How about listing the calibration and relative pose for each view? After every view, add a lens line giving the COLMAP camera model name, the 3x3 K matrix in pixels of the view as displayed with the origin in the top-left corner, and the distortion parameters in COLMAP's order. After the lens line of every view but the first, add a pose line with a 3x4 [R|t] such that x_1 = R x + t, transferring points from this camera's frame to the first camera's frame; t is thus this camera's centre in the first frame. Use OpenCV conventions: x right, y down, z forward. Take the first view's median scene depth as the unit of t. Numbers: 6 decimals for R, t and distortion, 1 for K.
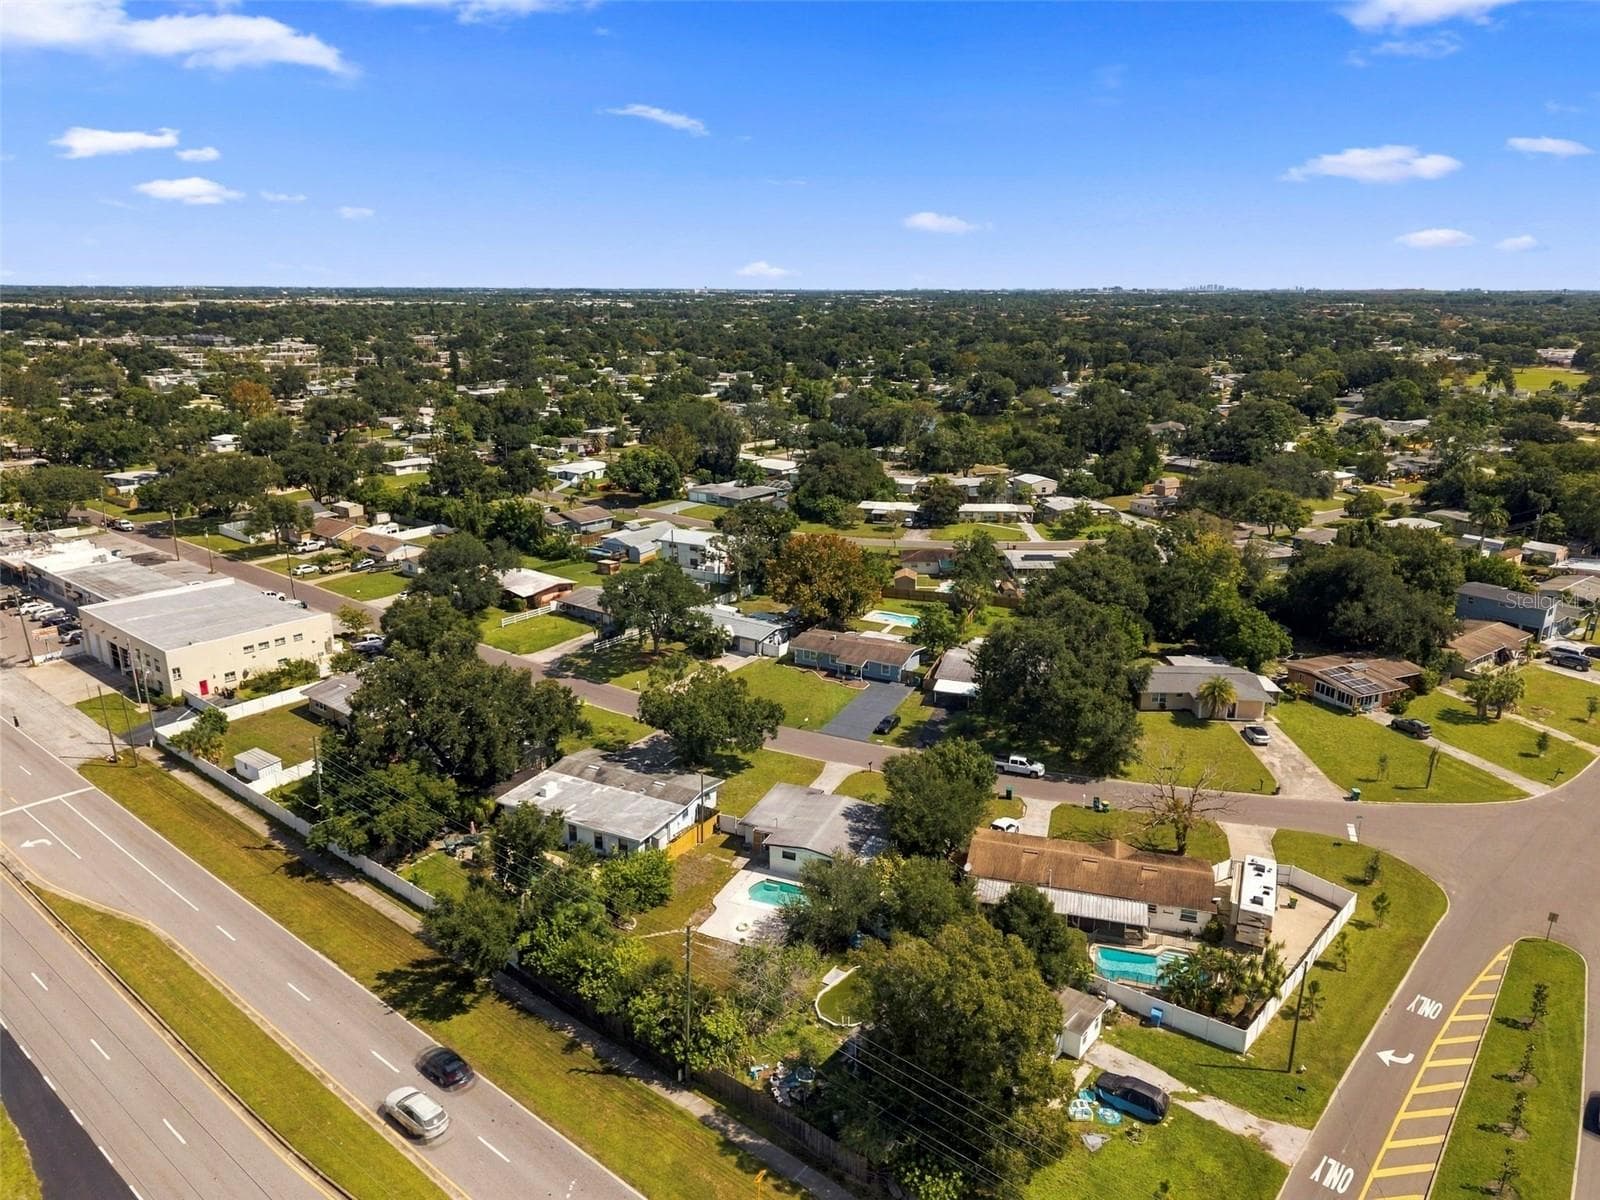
lens RADIAL K [[1096.9, 0, 800.0], [0, 1096.9, 600.0], [0, 0, 1]] dist [0.062879, -0.071652]
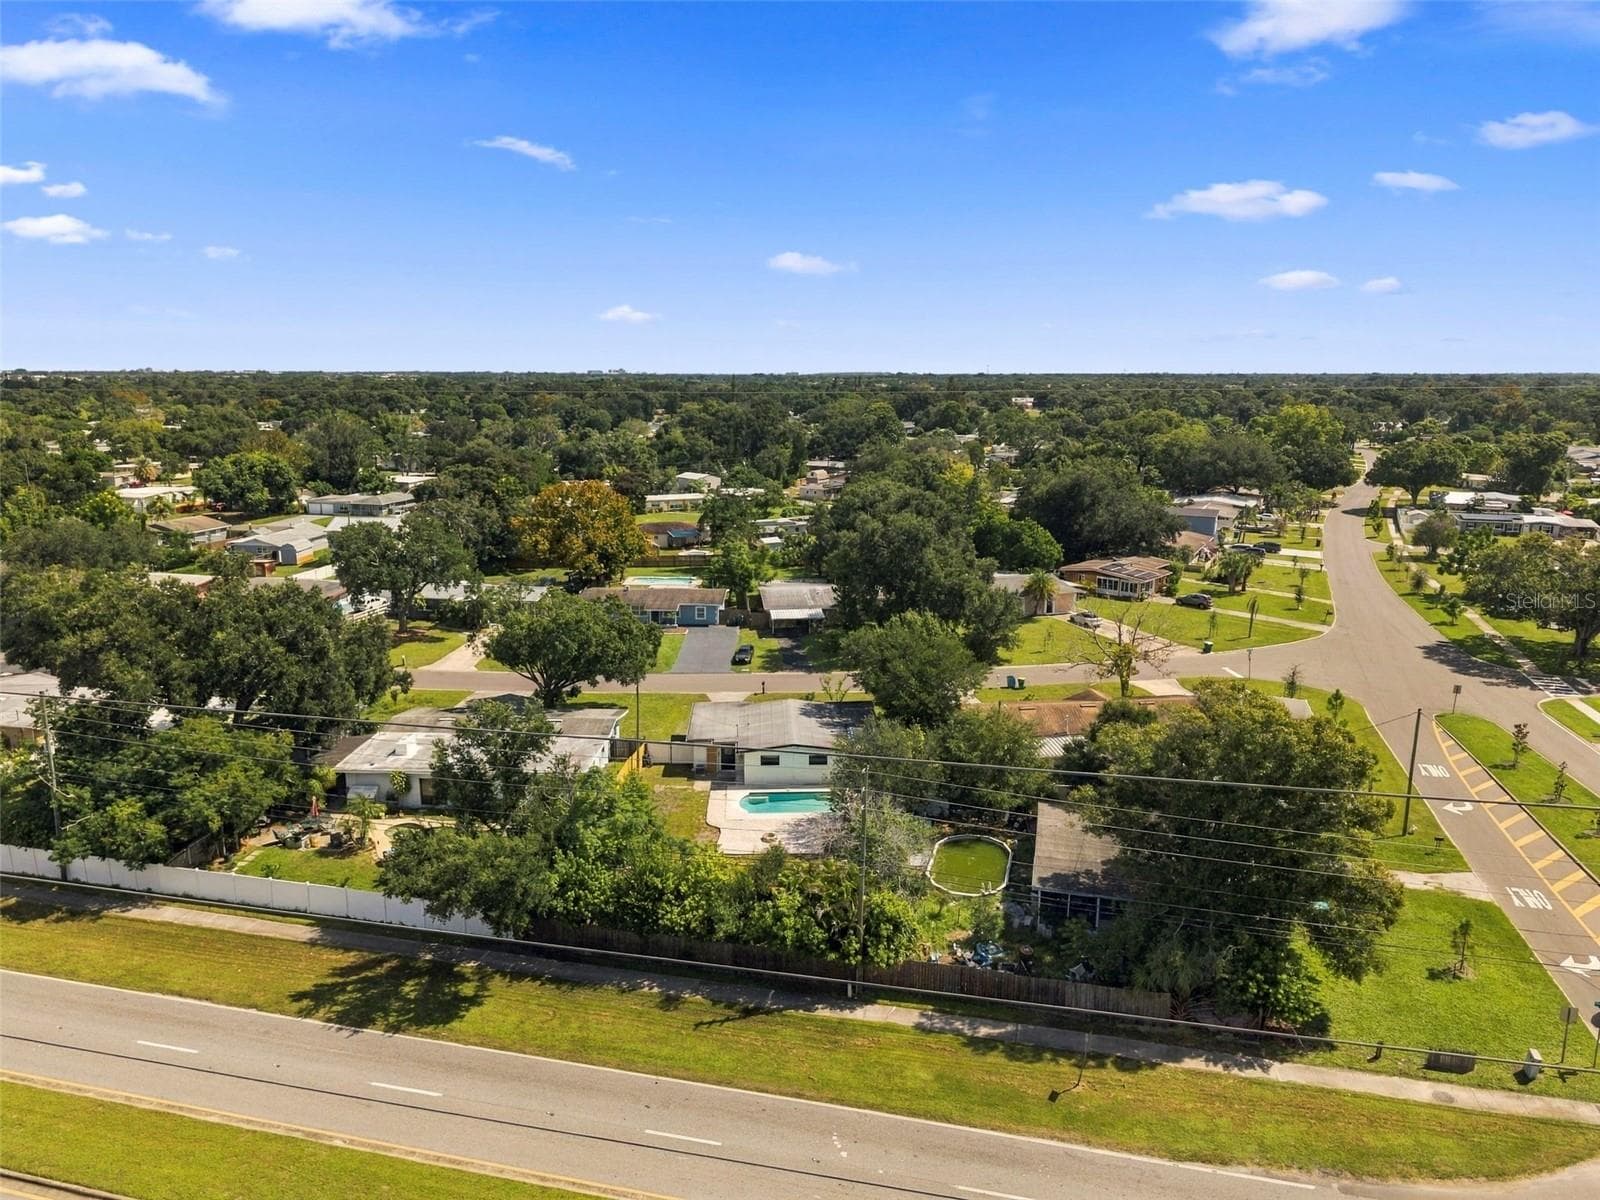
lens RADIAL K [[1089.3, 0, 800.0], [0, 1089.3, 600.0], [0, 0, 1]] dist [0.117551, -0.185459]
pose [[0.903110, -0.090773, 0.419706, -0.295919], [0.123999, 0.990892, -0.052509, 0.150709], [-0.411117, 0.099464, 0.906140, 0.240187]]
